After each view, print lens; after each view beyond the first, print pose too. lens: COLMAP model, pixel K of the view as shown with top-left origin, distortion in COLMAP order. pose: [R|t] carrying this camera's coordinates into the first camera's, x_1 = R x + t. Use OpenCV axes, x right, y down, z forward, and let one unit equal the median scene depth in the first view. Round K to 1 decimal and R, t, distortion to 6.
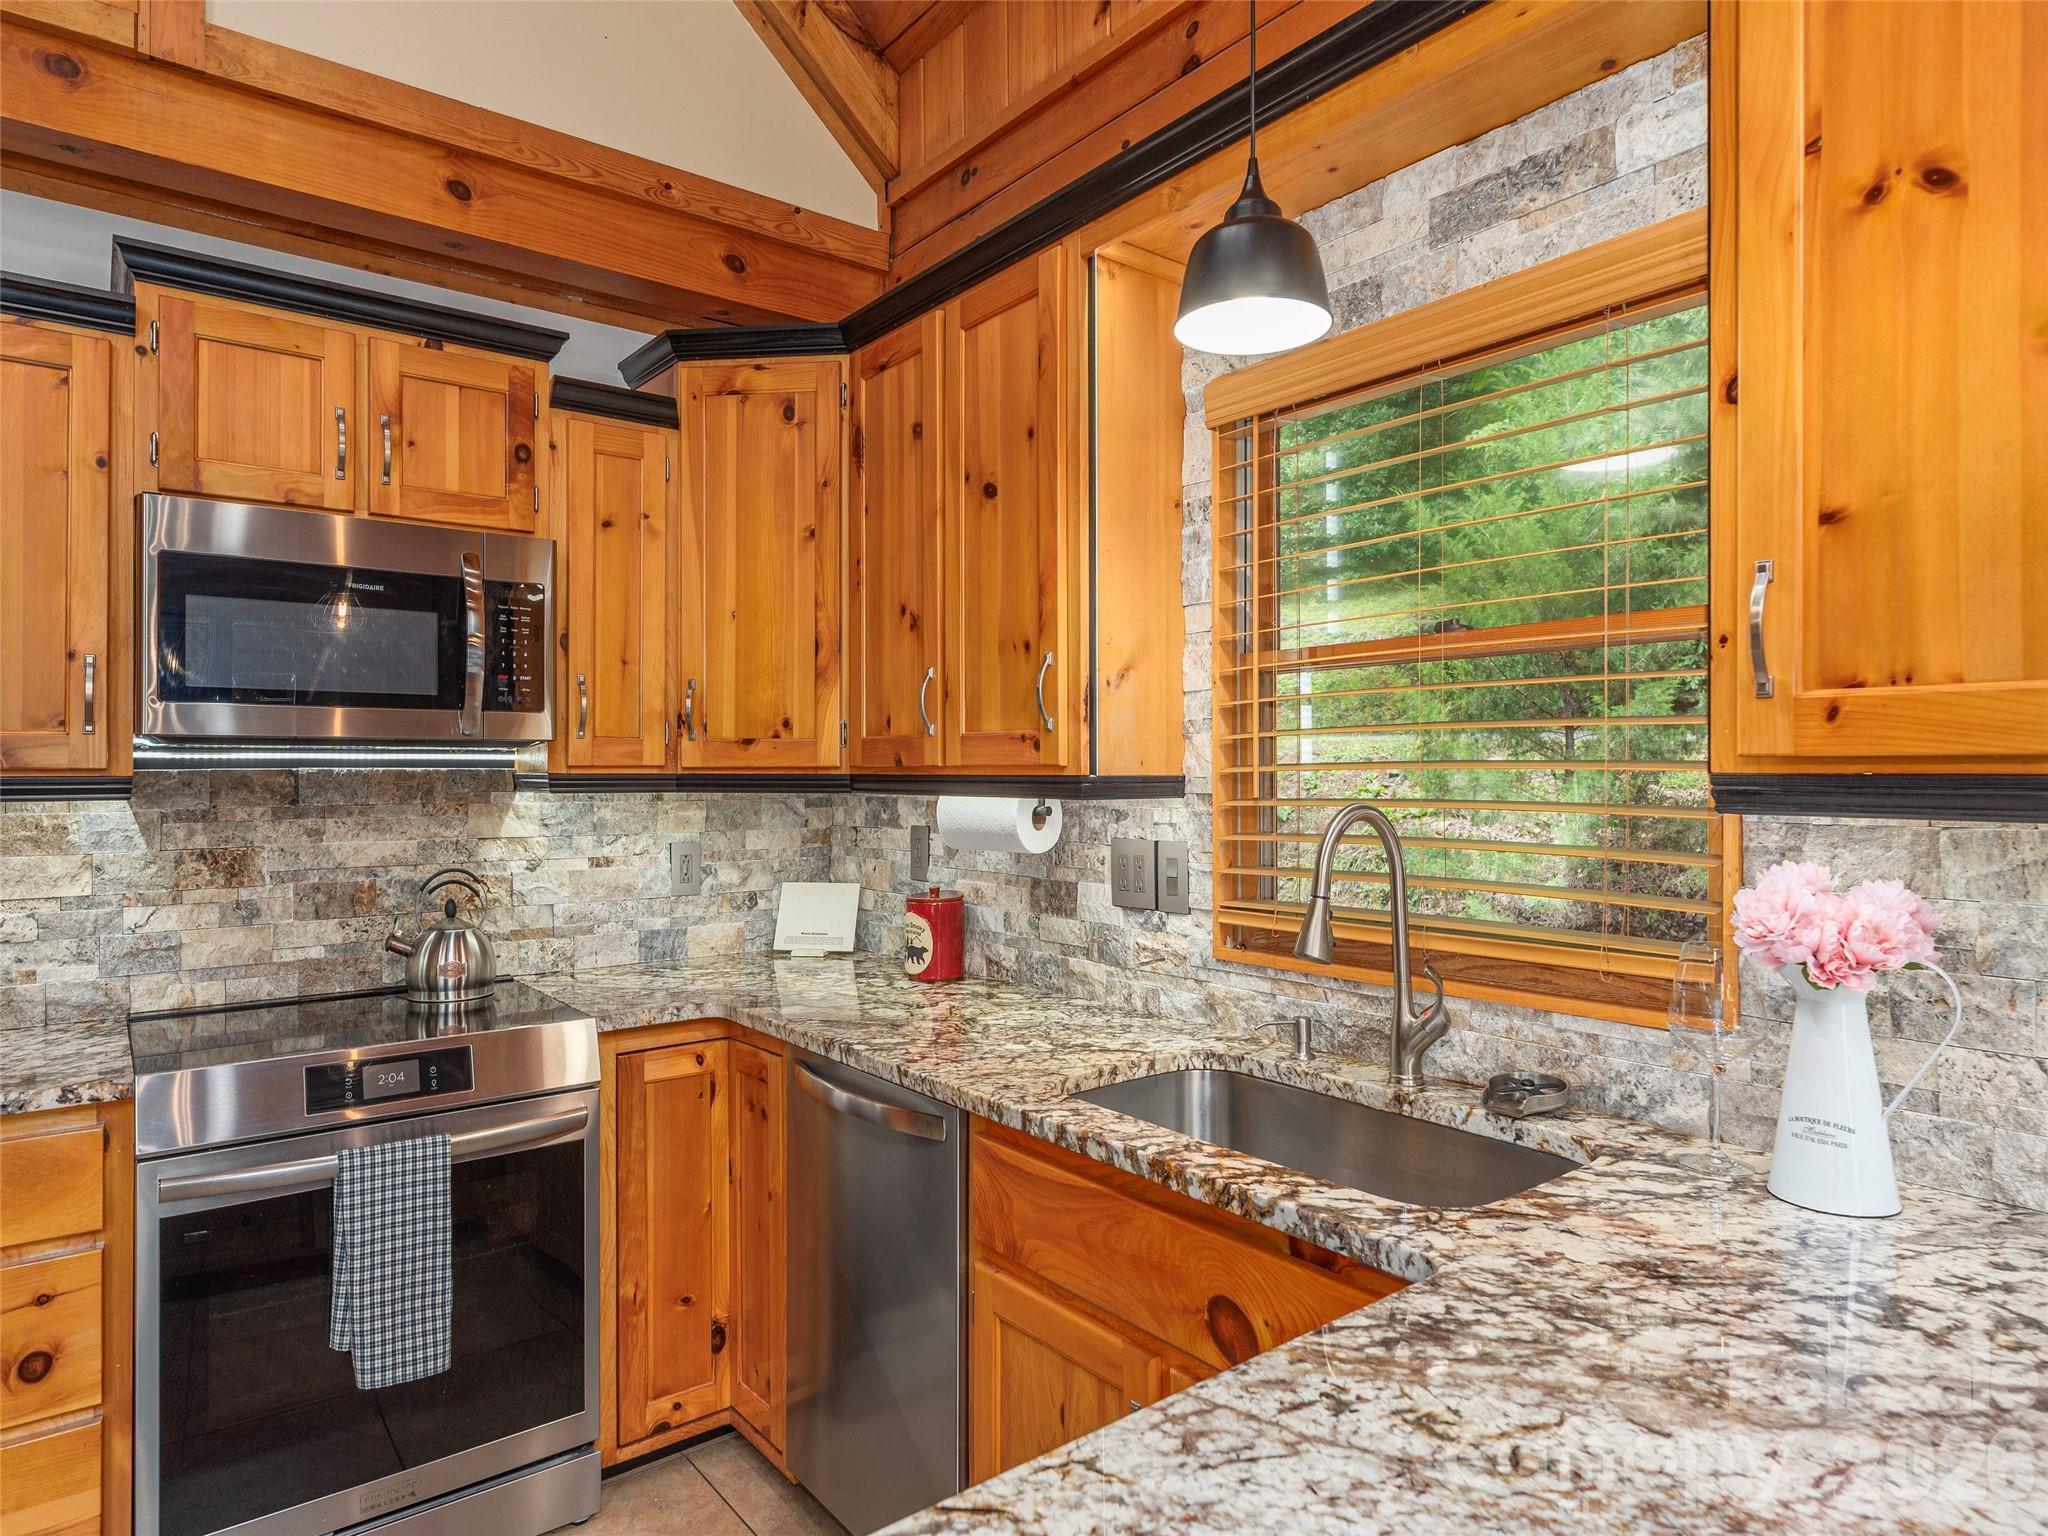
lens RADIAL K [[1189.9, 0, 1019.0], [0, 1189.9, 764.4], [0, 0, 1]] dist [0.000067, -0.000265]
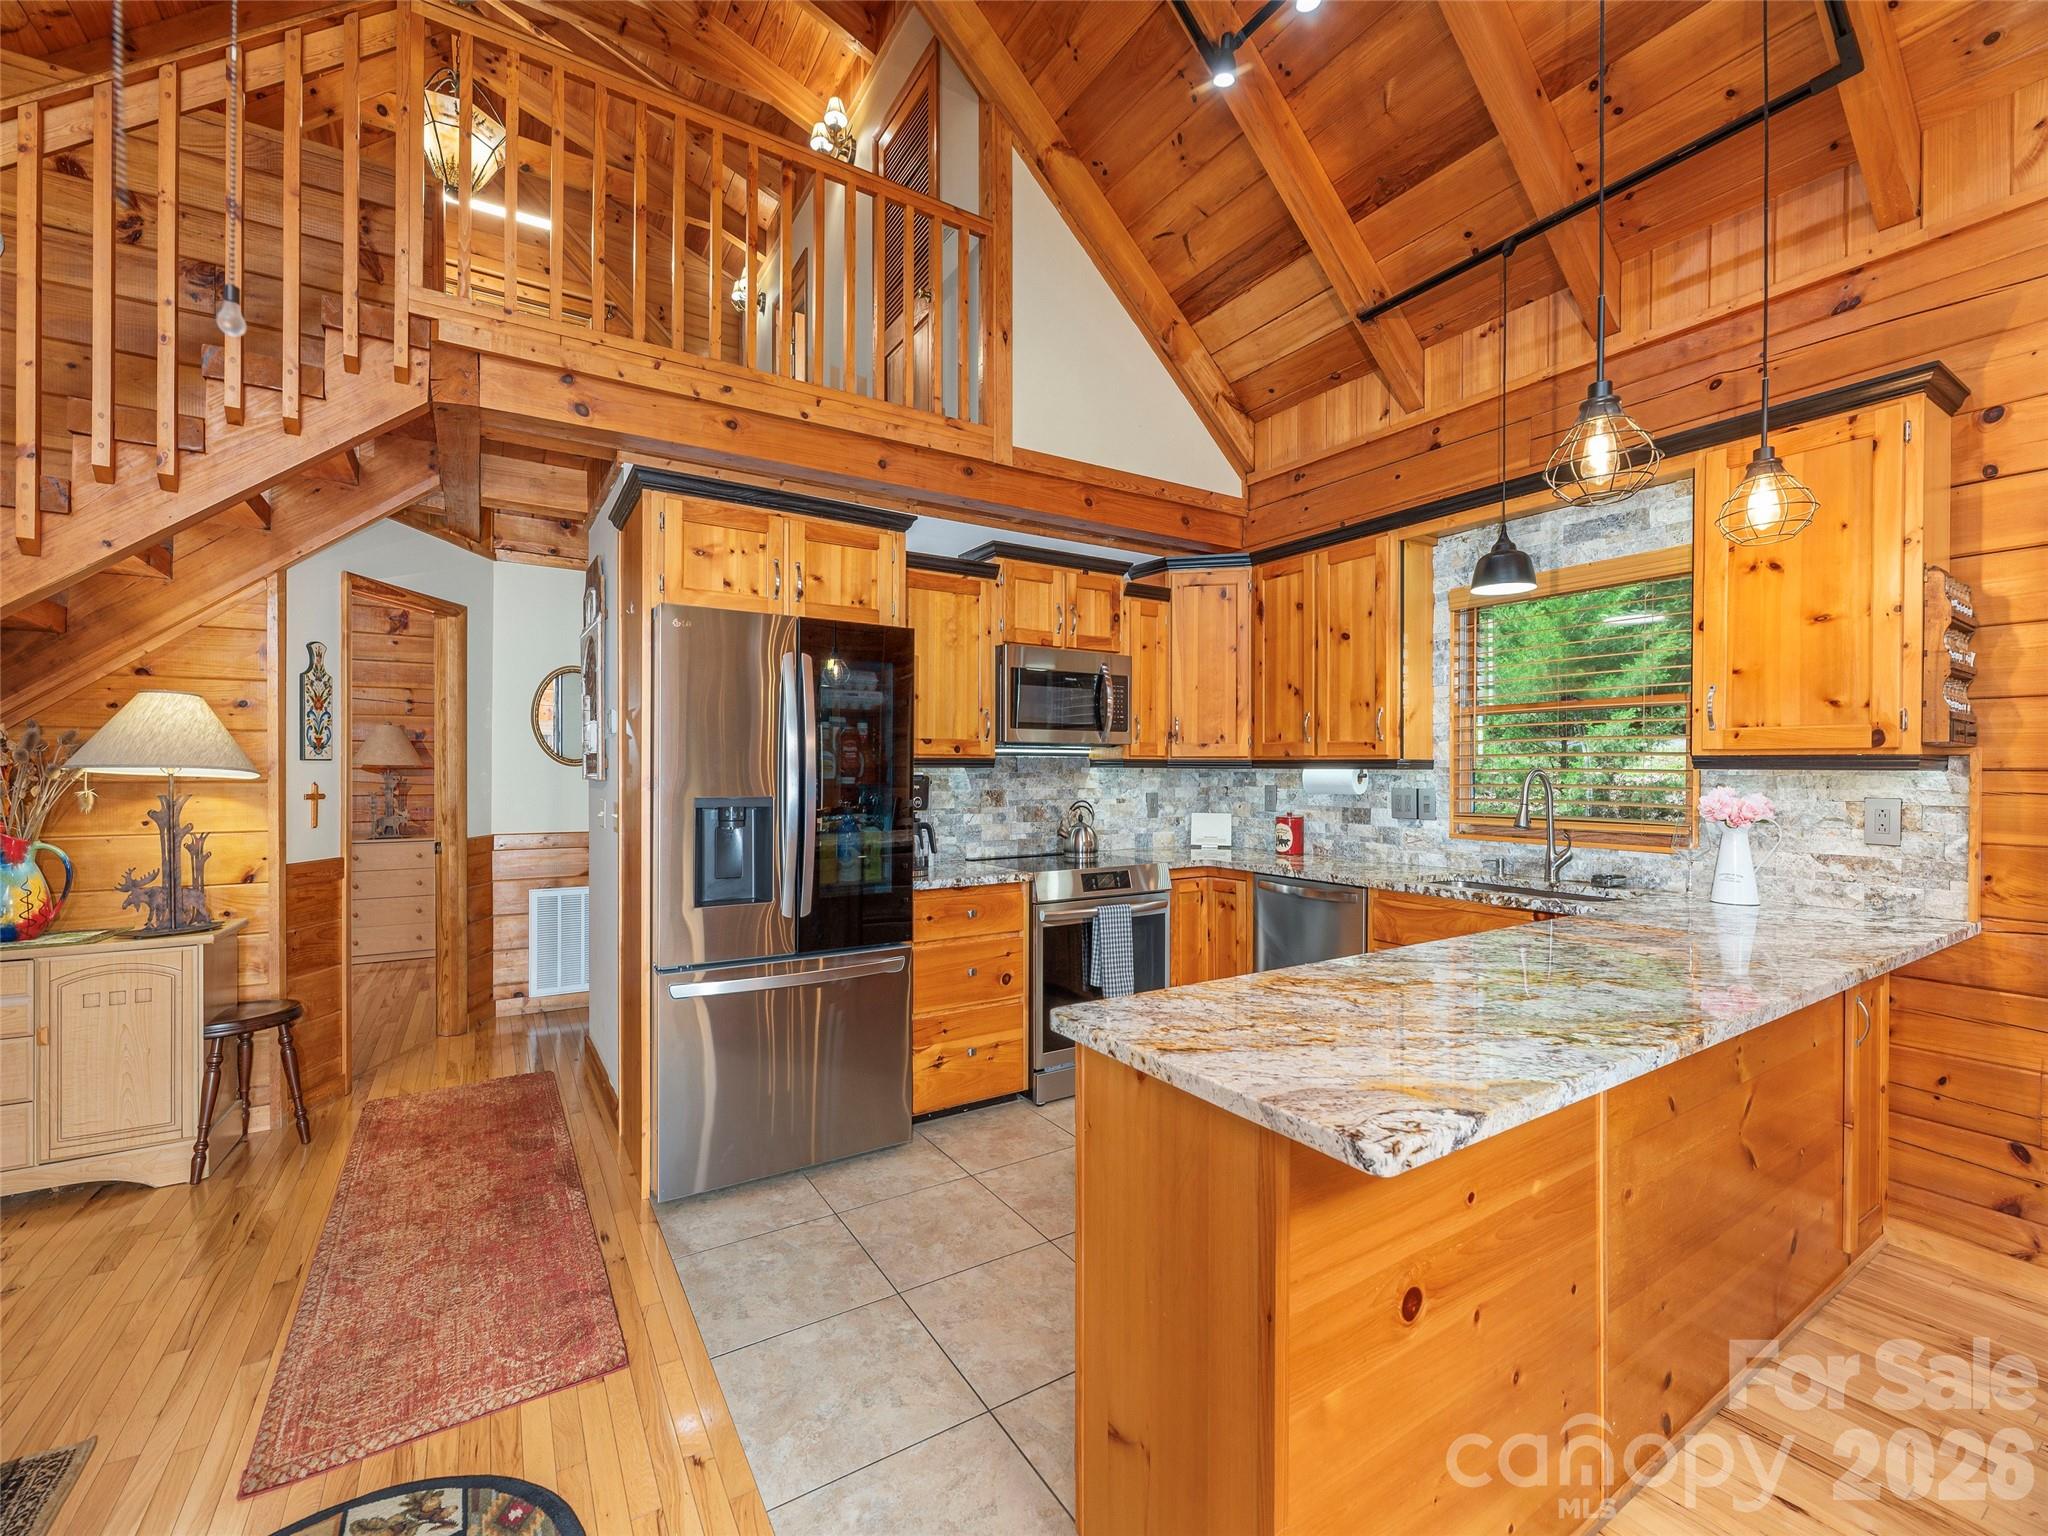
lens RADIAL K [[851.7, 0, 1023.3], [0, 851.7, 769.8], [0, 0, 1]] dist [-0.000529, 0.000157]
pose [[0.995014, 0.004880, -0.099613, -0.448451], [-0.004097, 0.999959, 0.008069, 0.017007], [0.099648, -0.007621, 0.994994, -0.661854]]
